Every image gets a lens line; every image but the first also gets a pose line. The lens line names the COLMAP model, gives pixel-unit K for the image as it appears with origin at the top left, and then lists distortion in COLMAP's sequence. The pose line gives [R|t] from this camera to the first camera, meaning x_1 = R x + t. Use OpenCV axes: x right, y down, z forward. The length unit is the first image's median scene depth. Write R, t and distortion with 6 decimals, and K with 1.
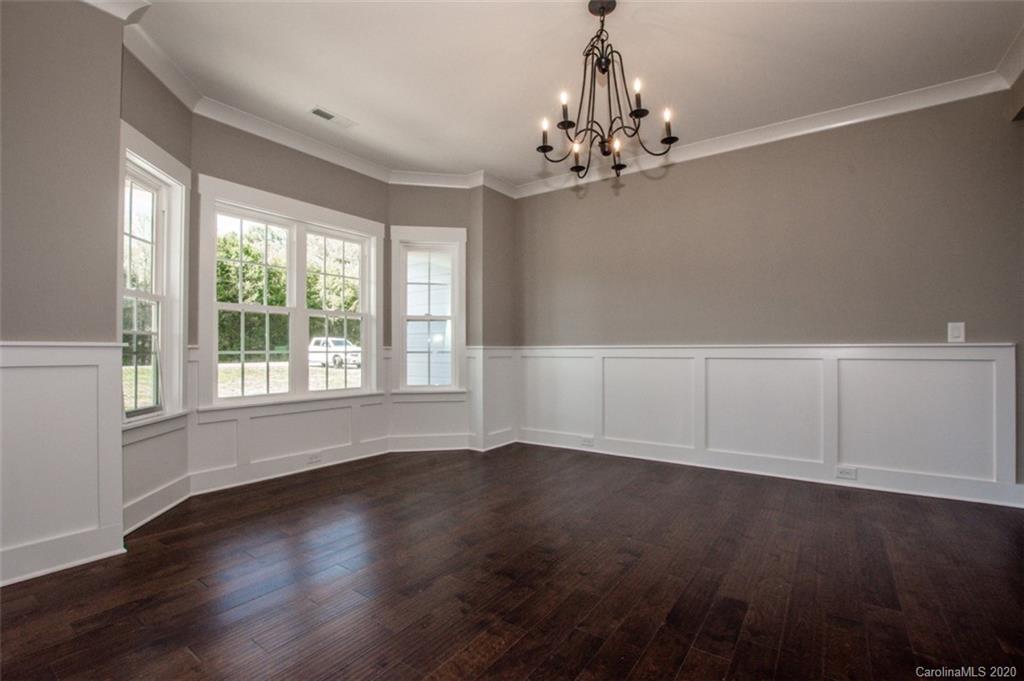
lens RADIAL K [[452.3, 0, 514.7], [0, 452.3, 345.5], [0, 0, 1]] dist [-0.032952, 0.002608]
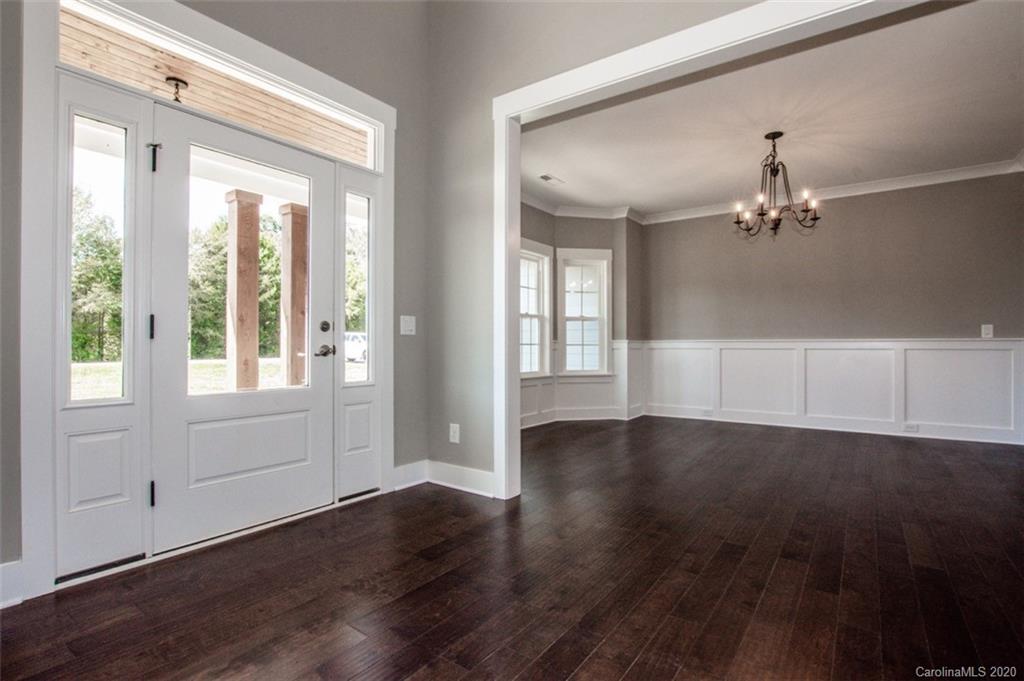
lens RADIAL K [[482.2, 0, 519.1], [0, 482.2, 345.3], [0, 0, 1]] dist [-0.026638, 0.001015]
pose [[0.999905, 0.000226, -0.013772, -0.364264], [-0.000104, 0.999960, 0.008896, 0.003225], [0.013773, -0.008894, 0.999866, -0.400840]]
